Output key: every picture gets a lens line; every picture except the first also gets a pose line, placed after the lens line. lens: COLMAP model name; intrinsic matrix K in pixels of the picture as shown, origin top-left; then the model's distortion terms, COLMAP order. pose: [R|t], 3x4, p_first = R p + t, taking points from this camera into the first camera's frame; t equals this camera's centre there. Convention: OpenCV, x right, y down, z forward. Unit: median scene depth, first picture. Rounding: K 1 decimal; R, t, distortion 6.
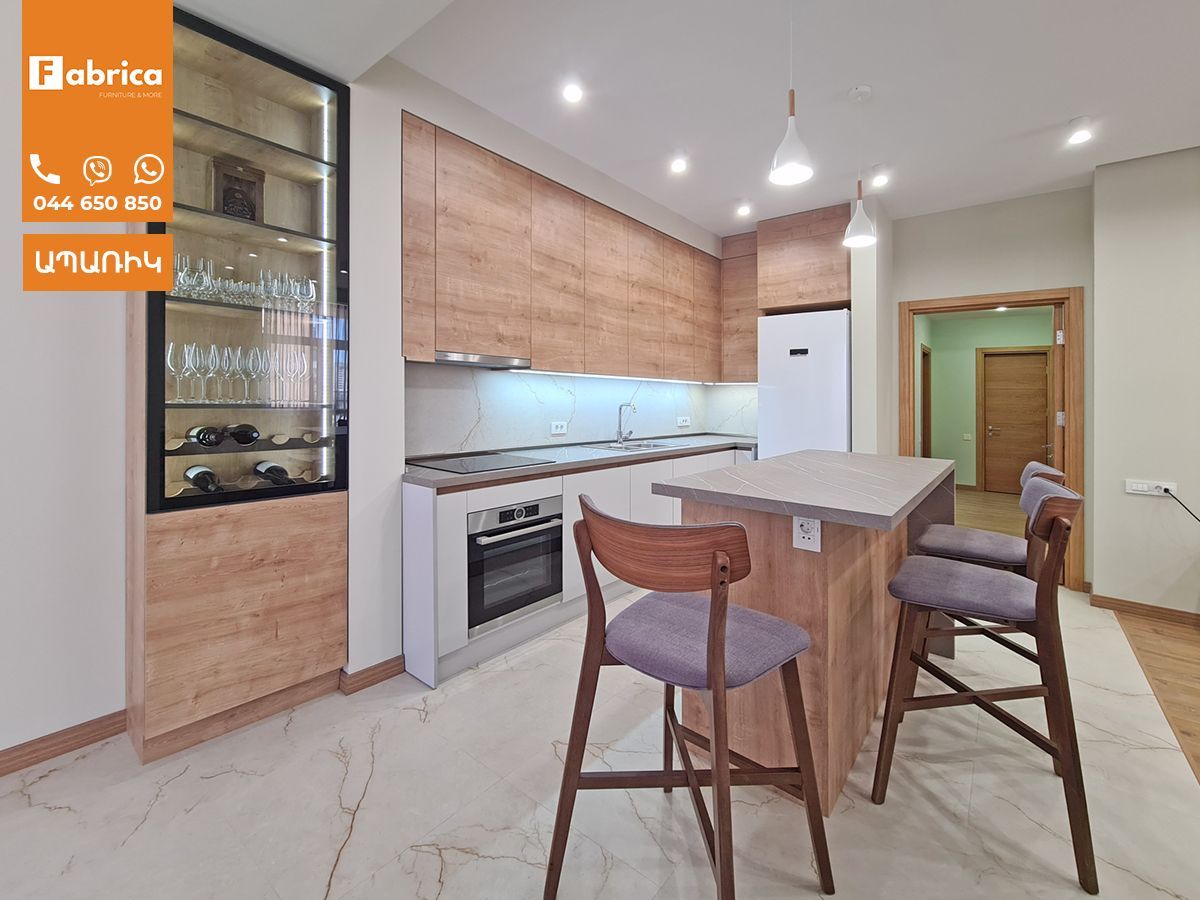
lens RADIAL K [[494.8, 0, 605.4], [0, 494.8, 398.8], [0, 0, 1]] dist [0.003143, -0.001252]
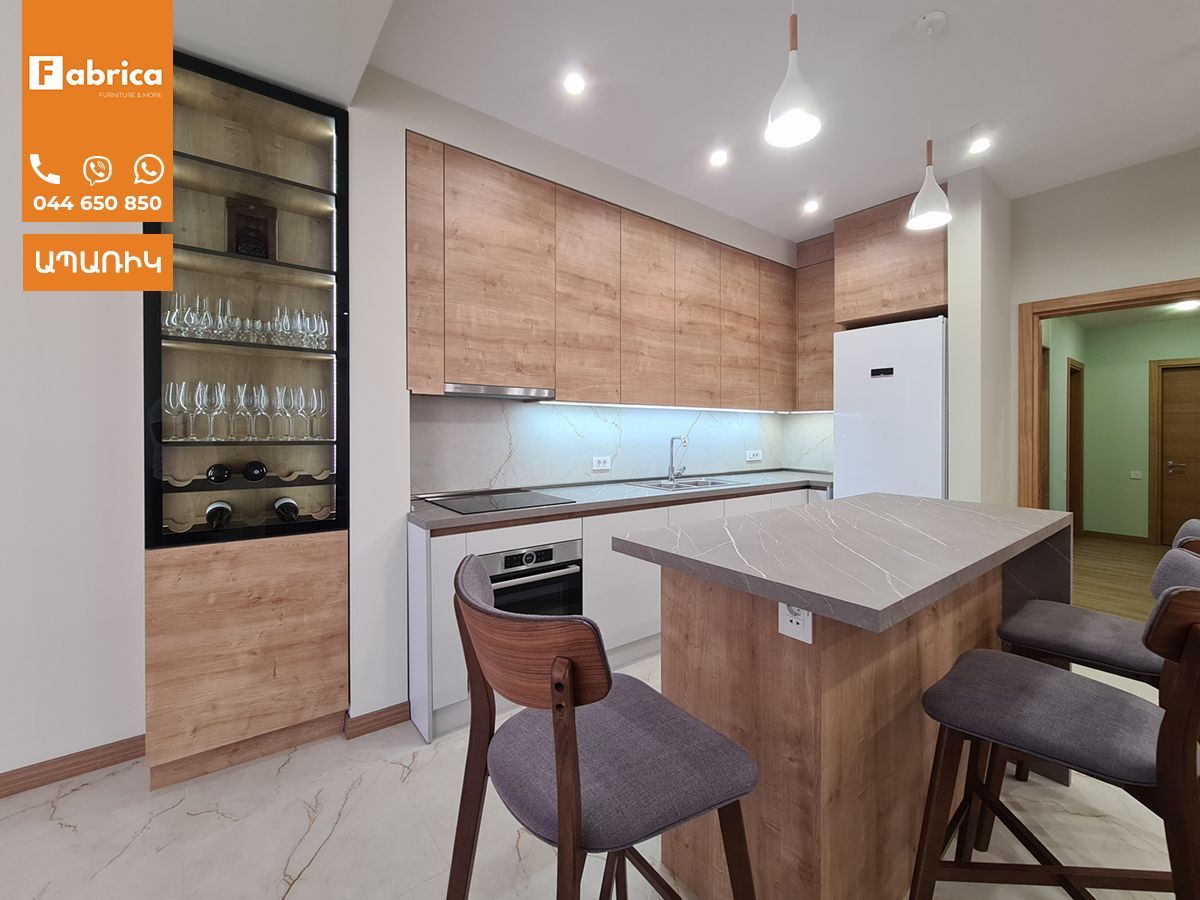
lens RADIAL K [[494.8, 0, 615.3], [0, 494.8, 438.1], [0, 0, 1]] dist [0.003143, -0.001252]
pose [[0.980946, -0.009213, -0.194062, 0.155914], [0.012353, 0.999812, 0.014977, -0.000983], [0.193888, -0.017089, 0.980875, 0.129432]]
